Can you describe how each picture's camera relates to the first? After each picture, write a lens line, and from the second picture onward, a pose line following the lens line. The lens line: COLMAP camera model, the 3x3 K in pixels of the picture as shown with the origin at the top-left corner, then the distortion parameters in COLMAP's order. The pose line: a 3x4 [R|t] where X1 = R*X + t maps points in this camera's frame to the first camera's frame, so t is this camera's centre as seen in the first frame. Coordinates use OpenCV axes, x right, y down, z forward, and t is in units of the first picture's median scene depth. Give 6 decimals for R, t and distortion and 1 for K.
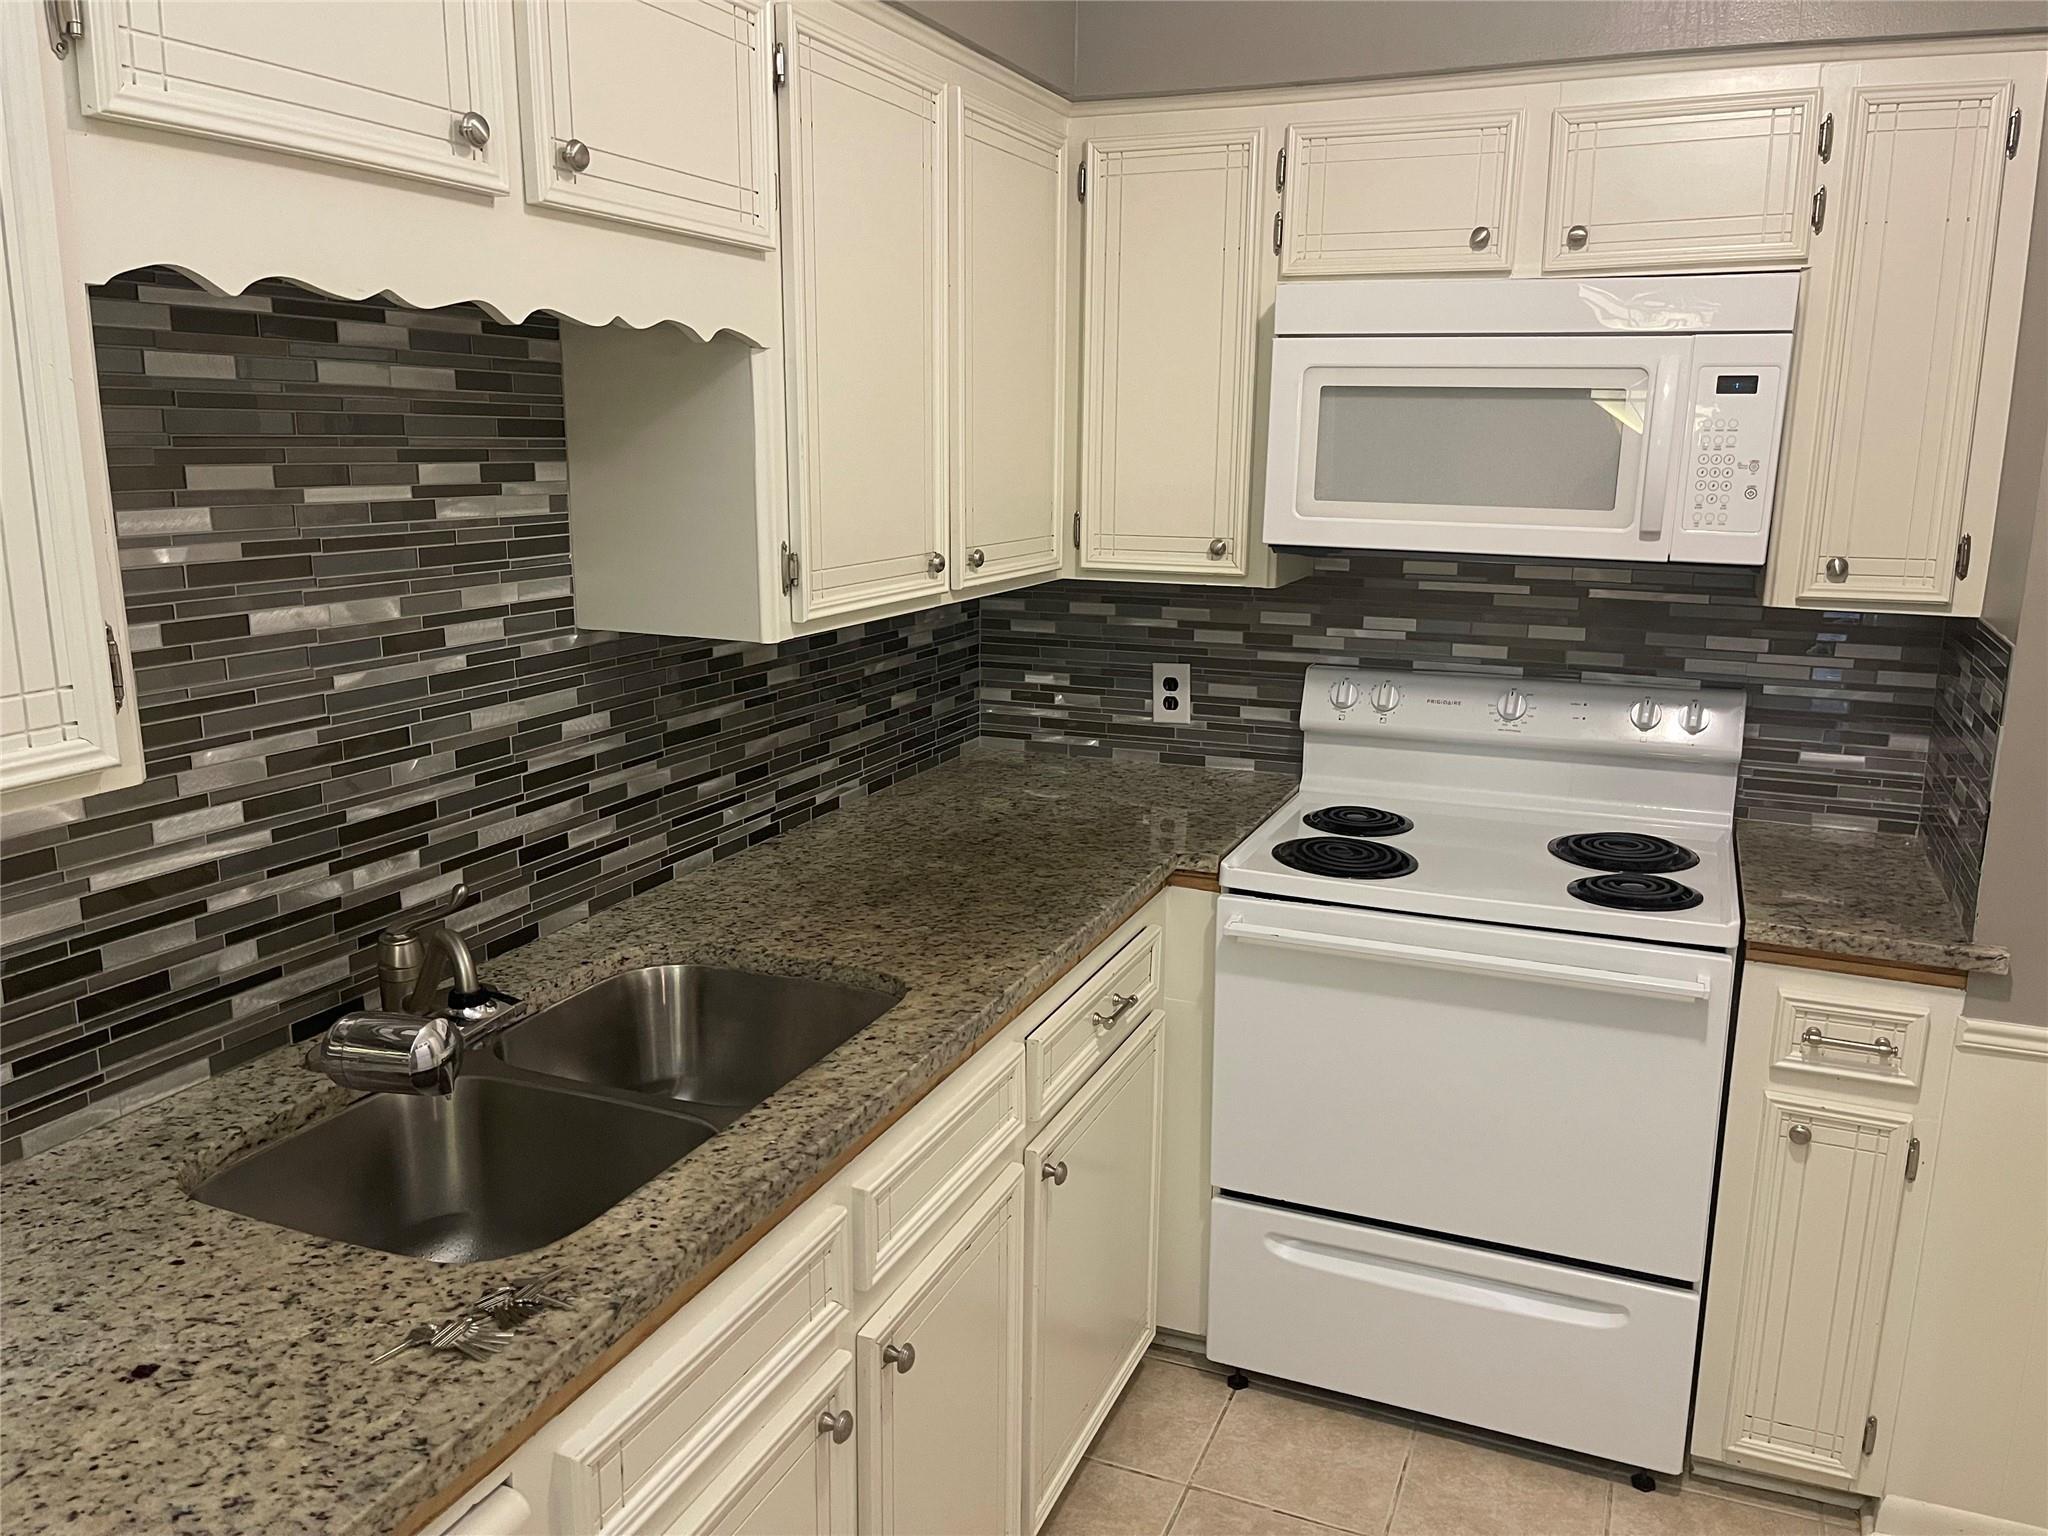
lens RADIAL K [[1615.4, 0, 1024.0], [0, 1615.4, 768.0], [0, 0, 1]] dist [0.111489, -0.151105]
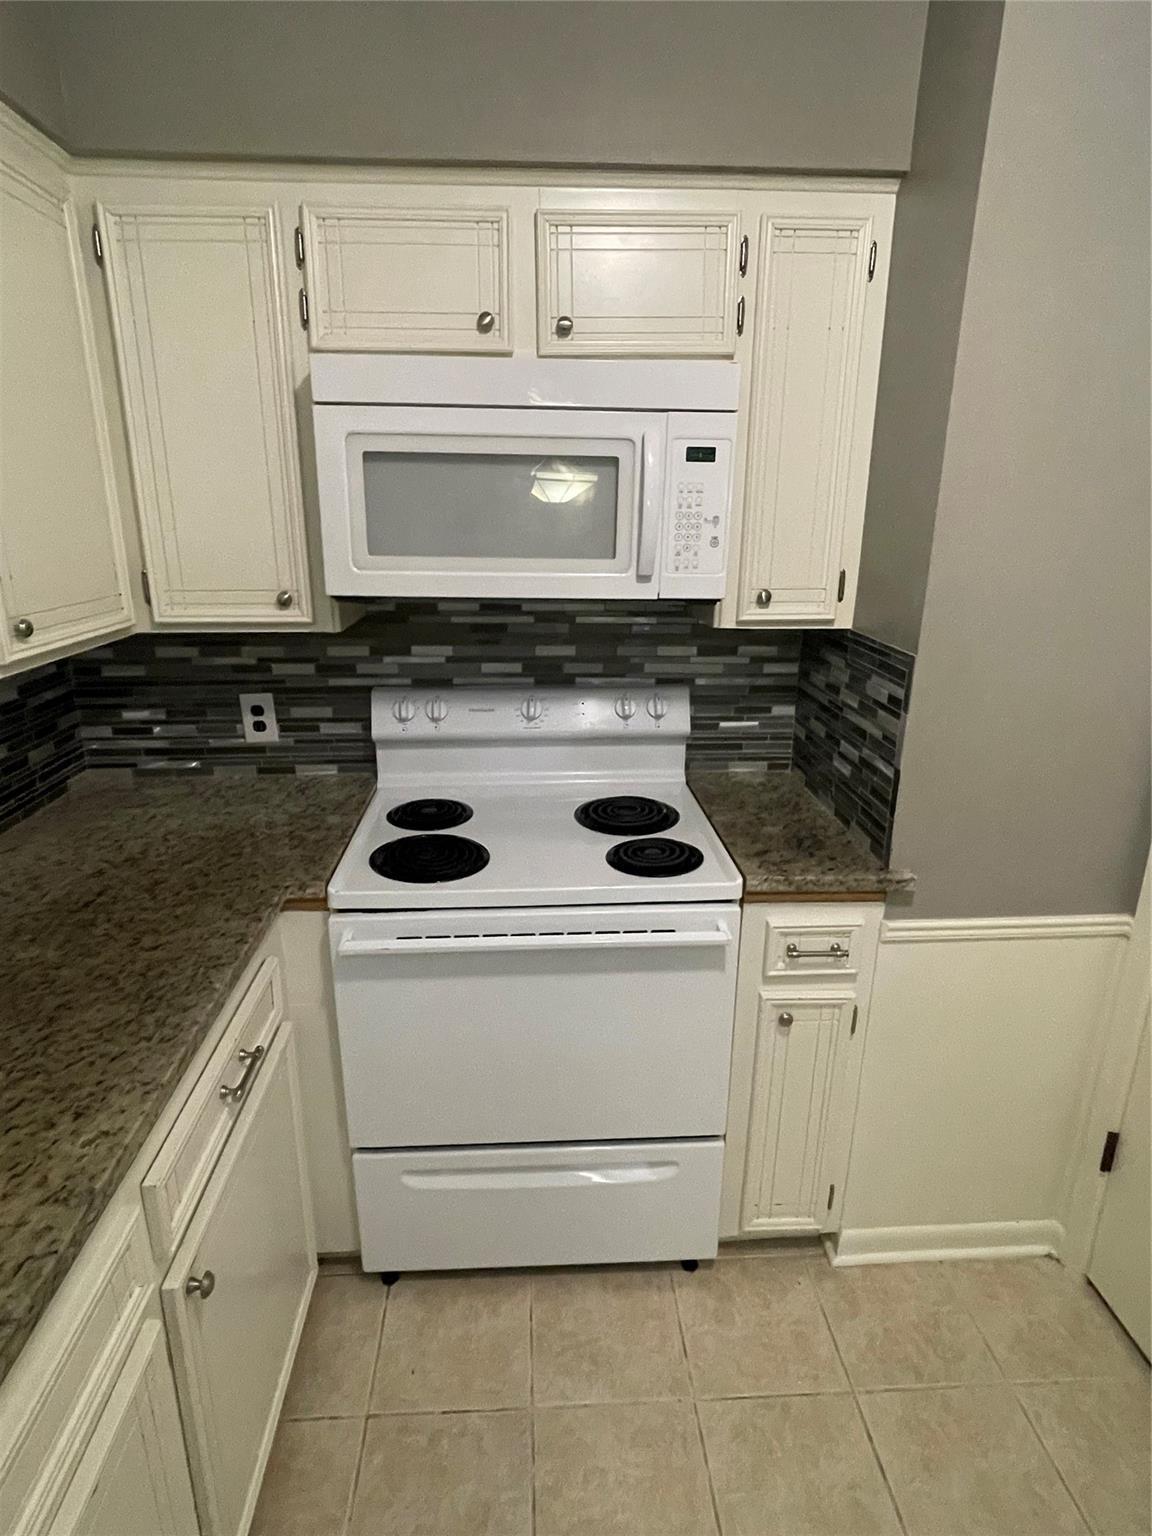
lens RADIAL K [[854.8, 0, 576.0], [0, 854.8, 768.0], [0, 0, 1]] dist [0.005164, -0.022441]
pose [[0.899700, -0.134717, 0.415201, 0.040891], [0.095586, 0.988902, 0.113735, -0.070763], [-0.425915, -0.062640, 0.902592, 0.384937]]
